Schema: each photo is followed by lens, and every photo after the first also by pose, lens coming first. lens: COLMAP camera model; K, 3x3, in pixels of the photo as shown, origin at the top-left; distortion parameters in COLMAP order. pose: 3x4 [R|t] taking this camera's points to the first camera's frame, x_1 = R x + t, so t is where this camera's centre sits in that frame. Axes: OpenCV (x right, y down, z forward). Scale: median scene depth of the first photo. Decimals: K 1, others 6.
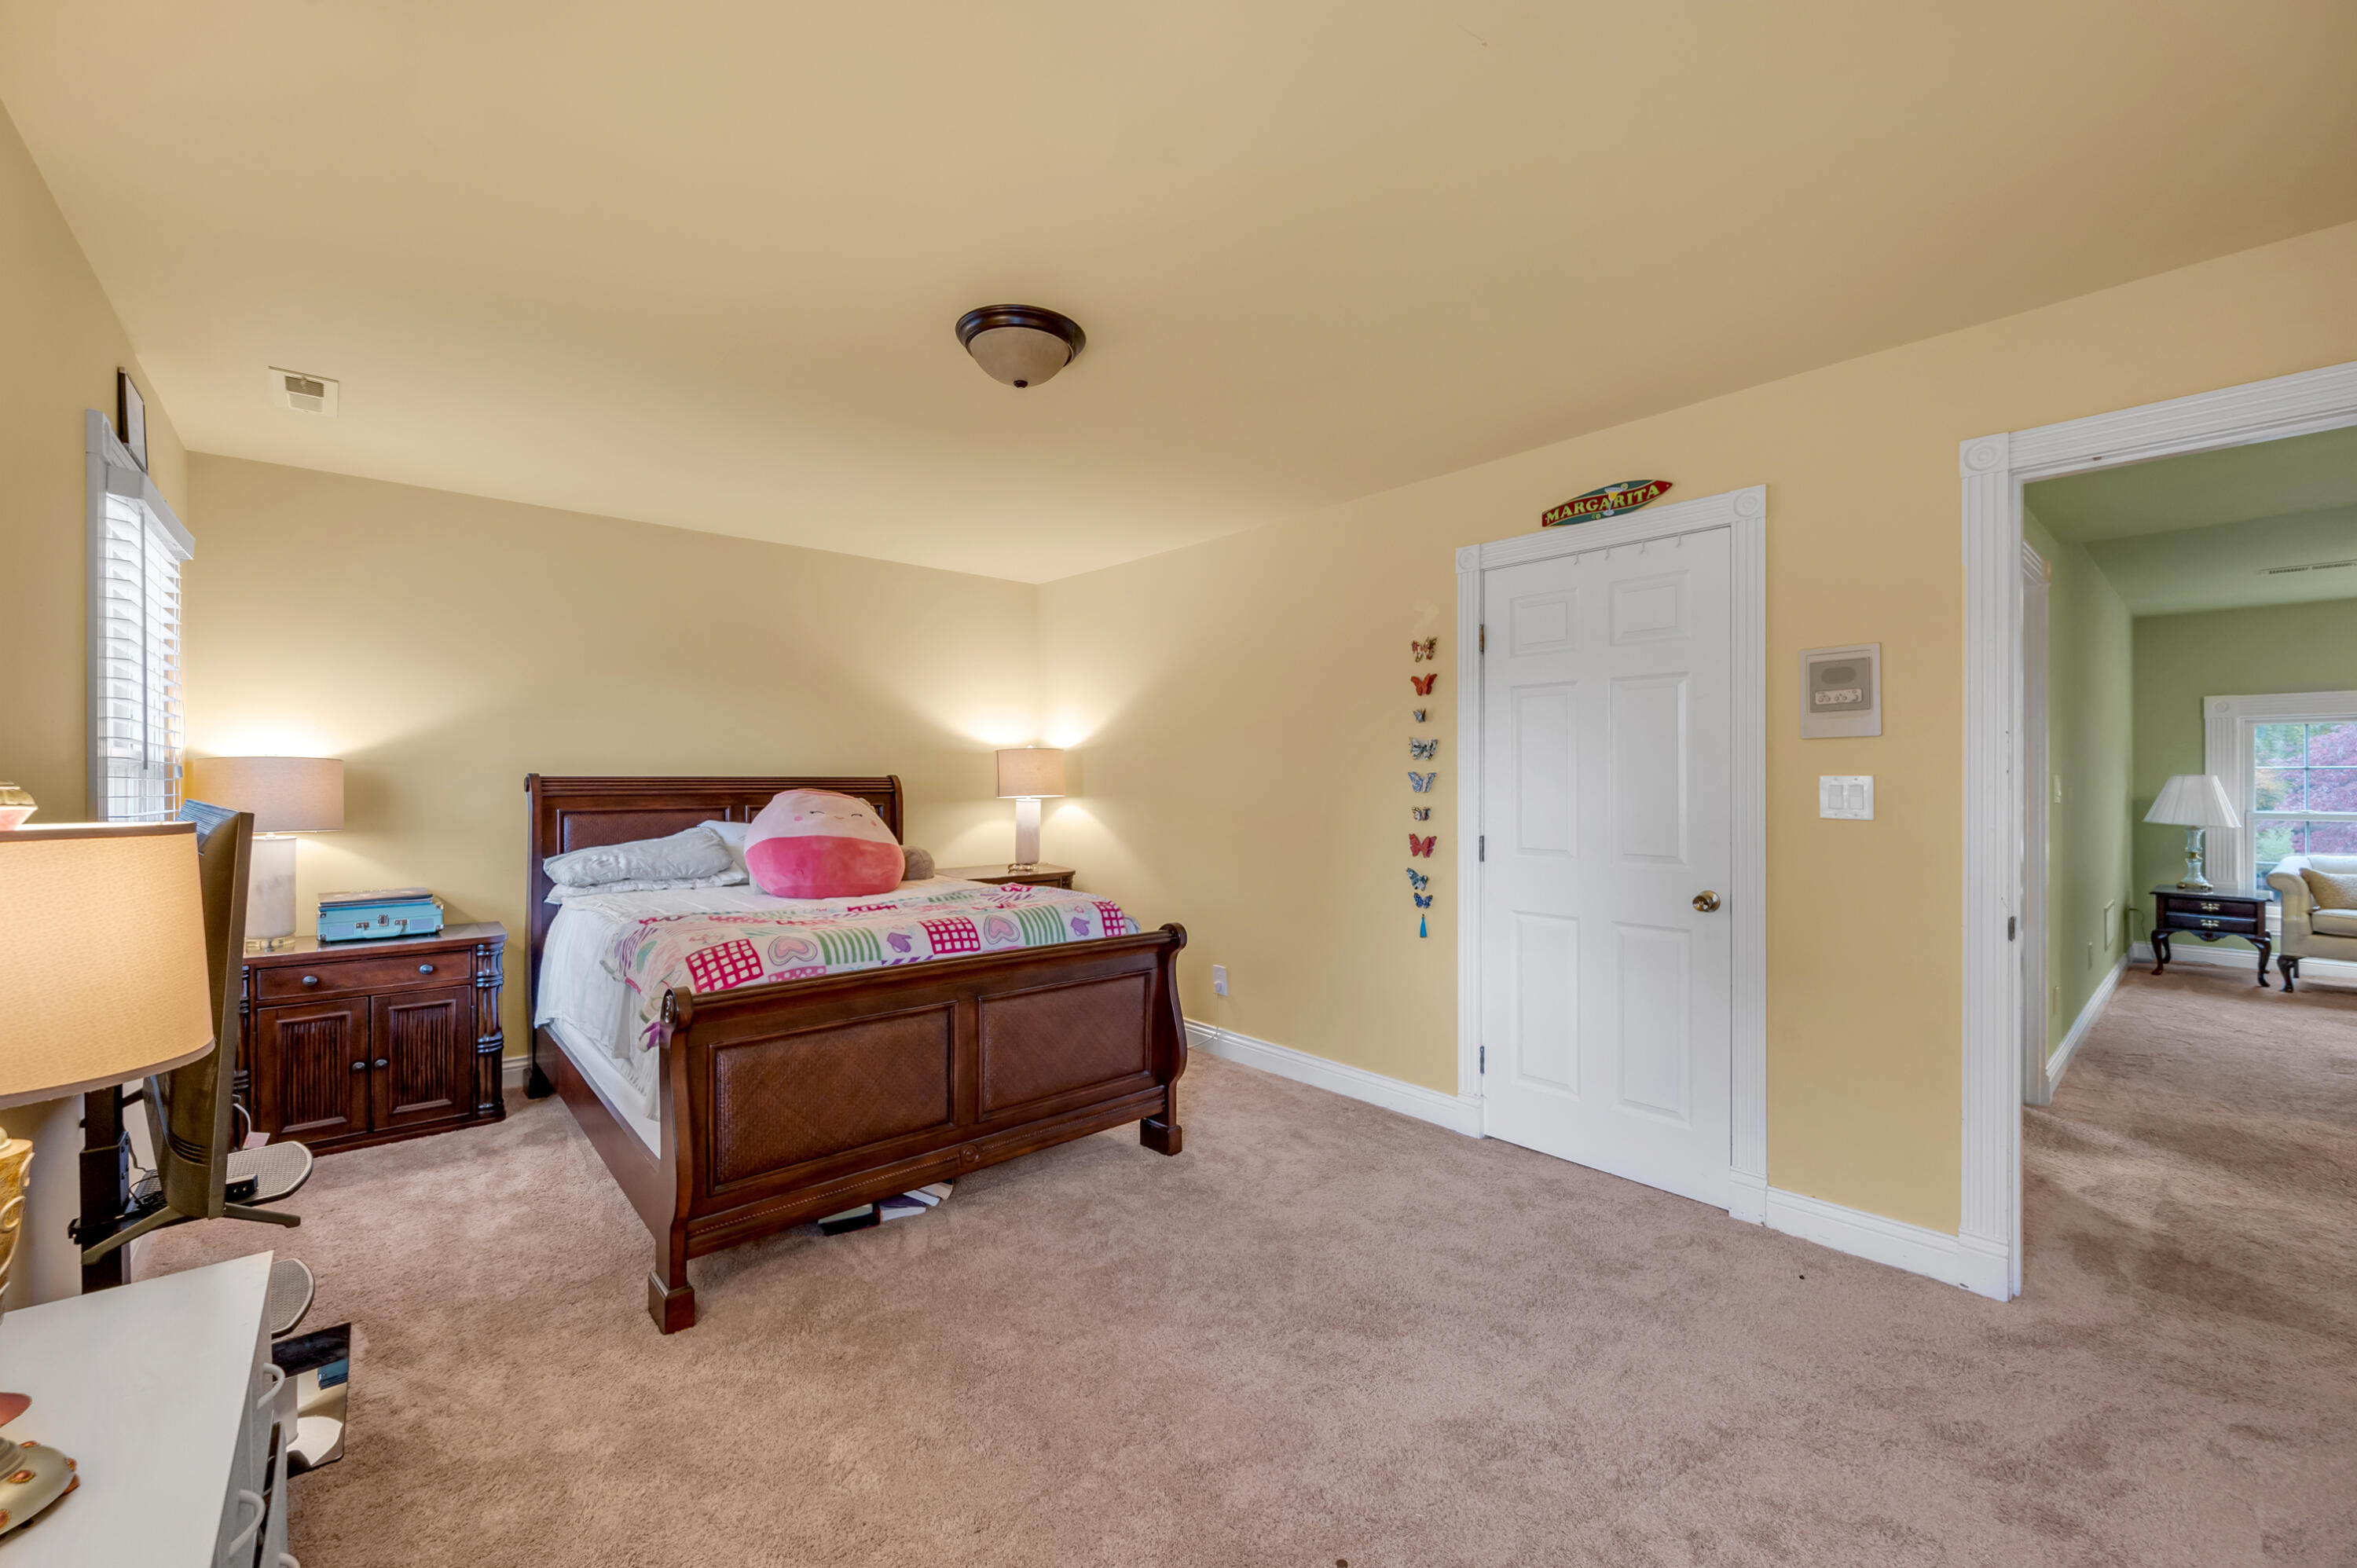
lens RADIAL K [[946.2, 0, 1164.3], [0, 946.2, 774.4], [0, 0, 1]] dist [-0.008833, 0.001020]
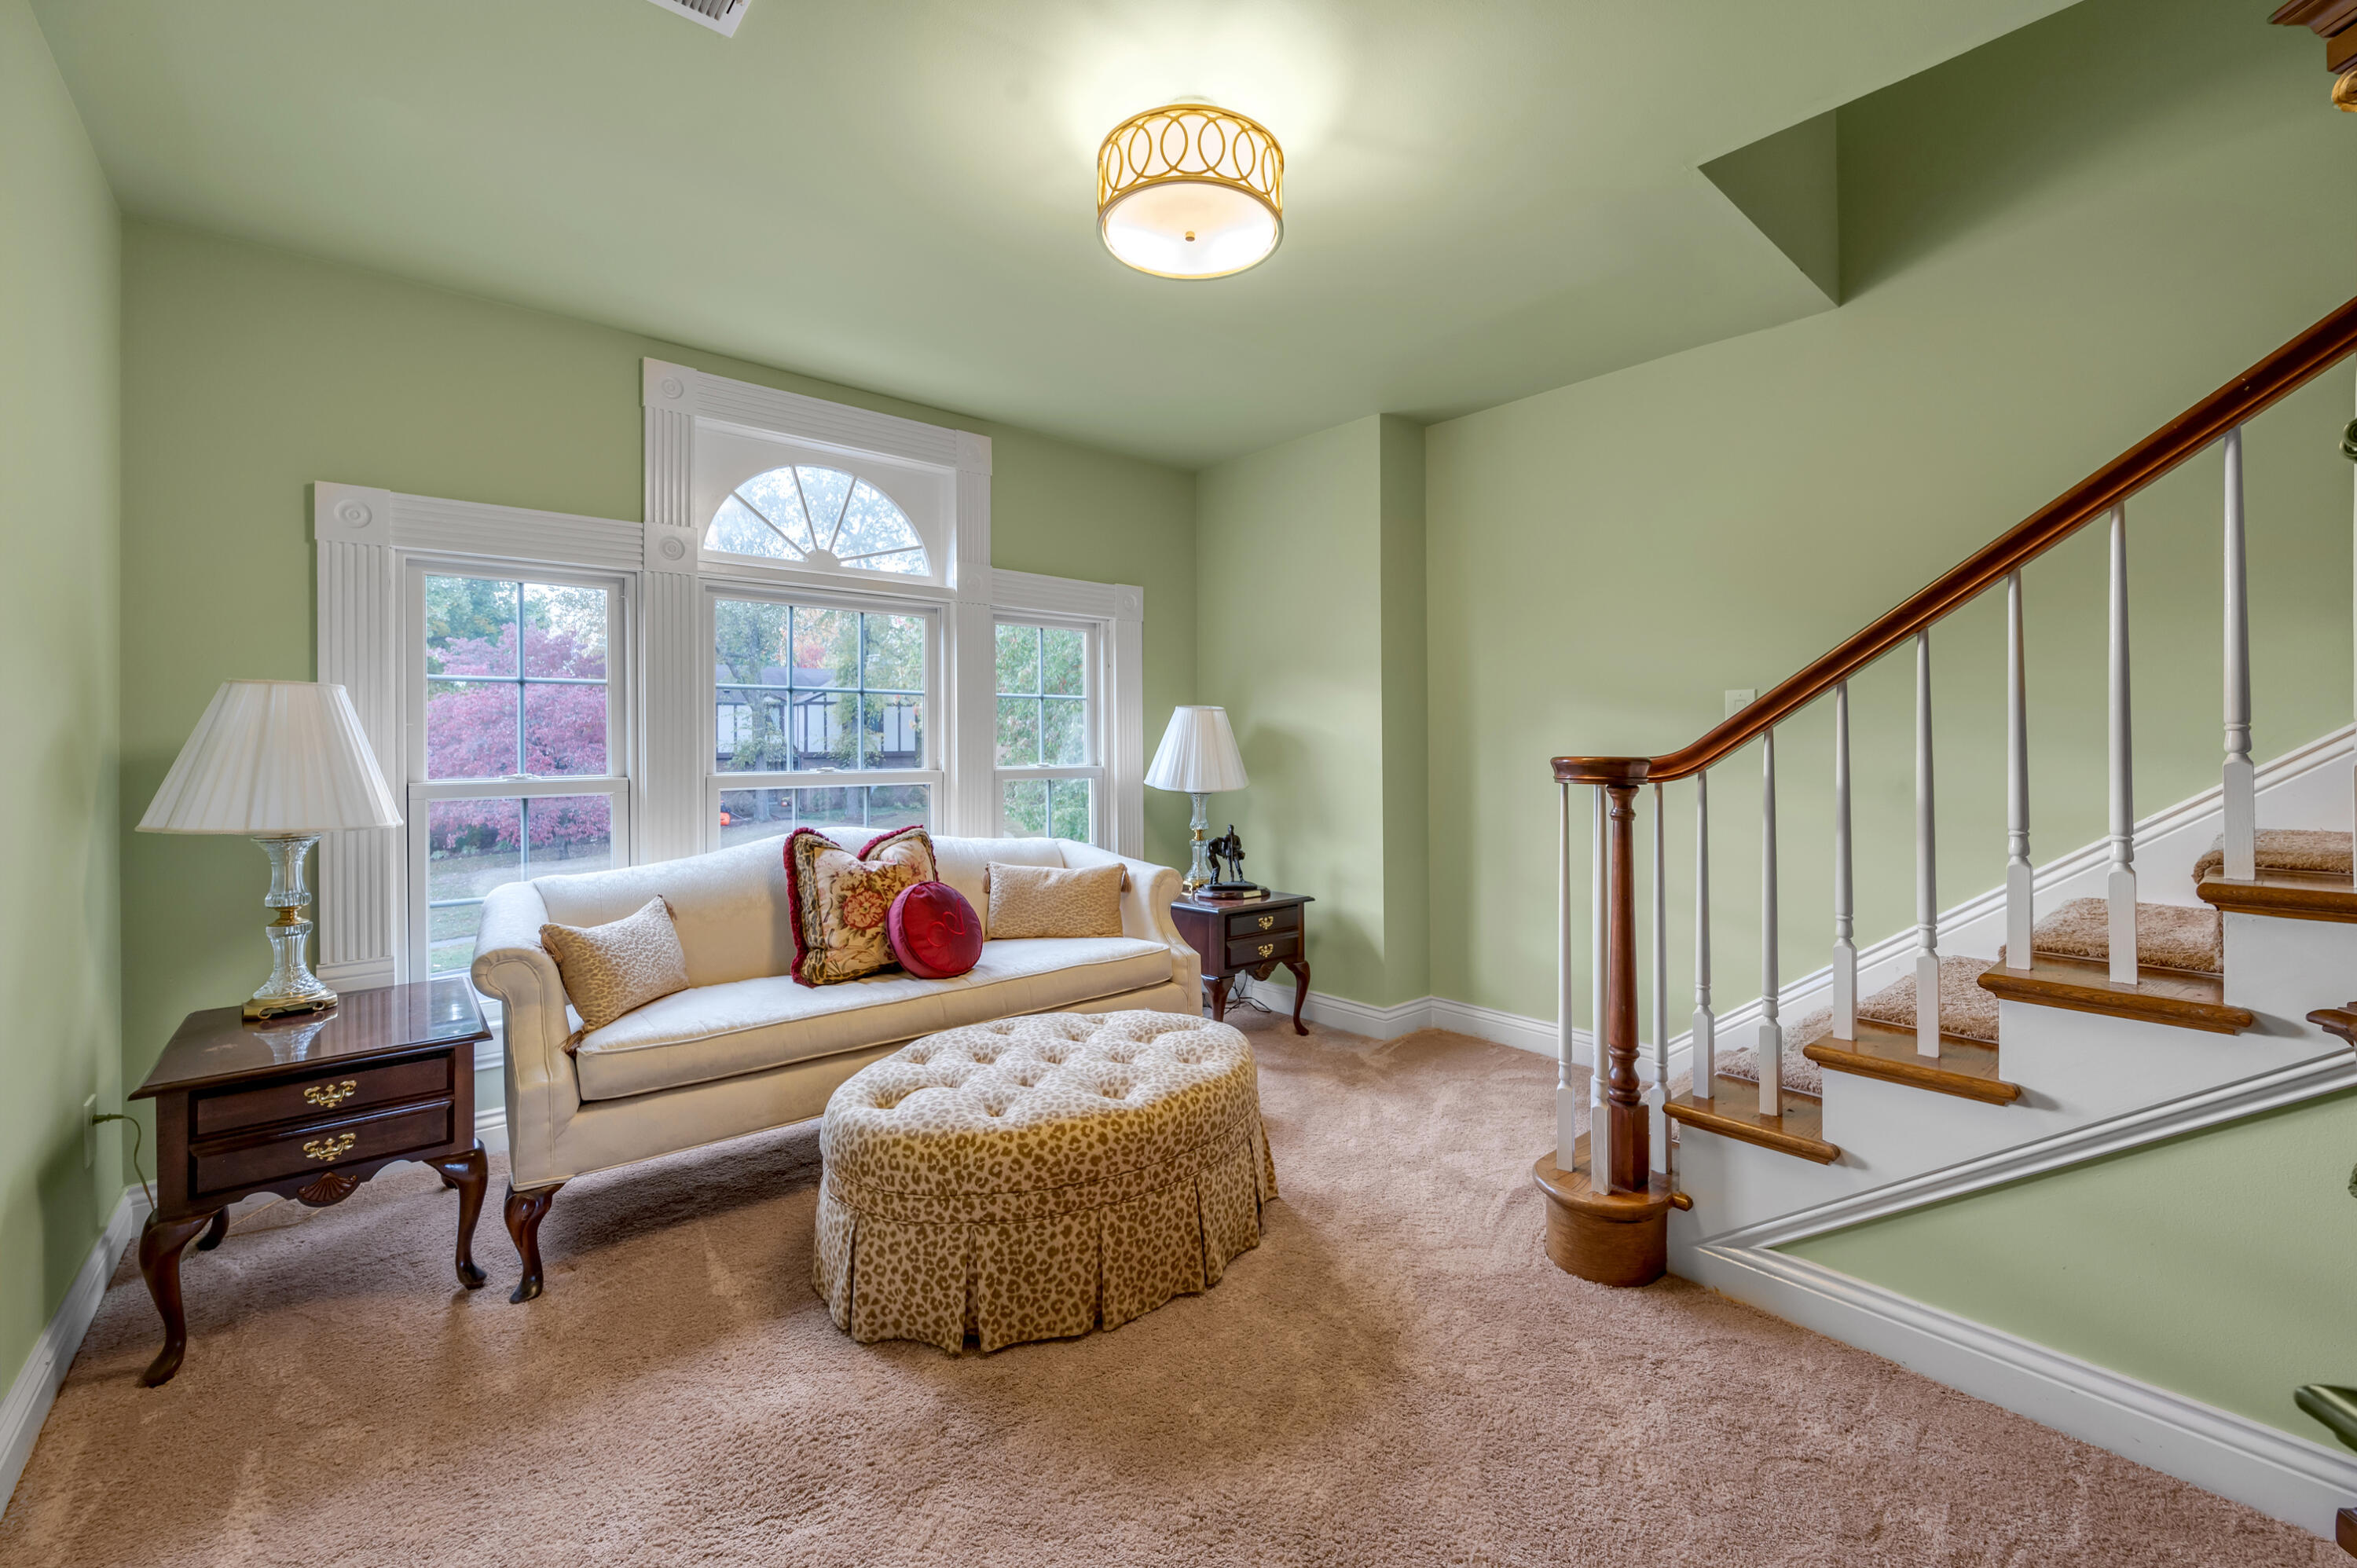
lens RADIAL K [[946.2, 0, 1160.0], [0, 946.2, 760.4], [0, 0, 1]] dist [-0.008833, 0.001020]
pose [[0.007368, 0.007536, 0.999944, 0.777524], [0.008162, 0.999938, -0.007596, 0.034673], [-0.999940, 0.008218, 0.007306, 0.696393]]
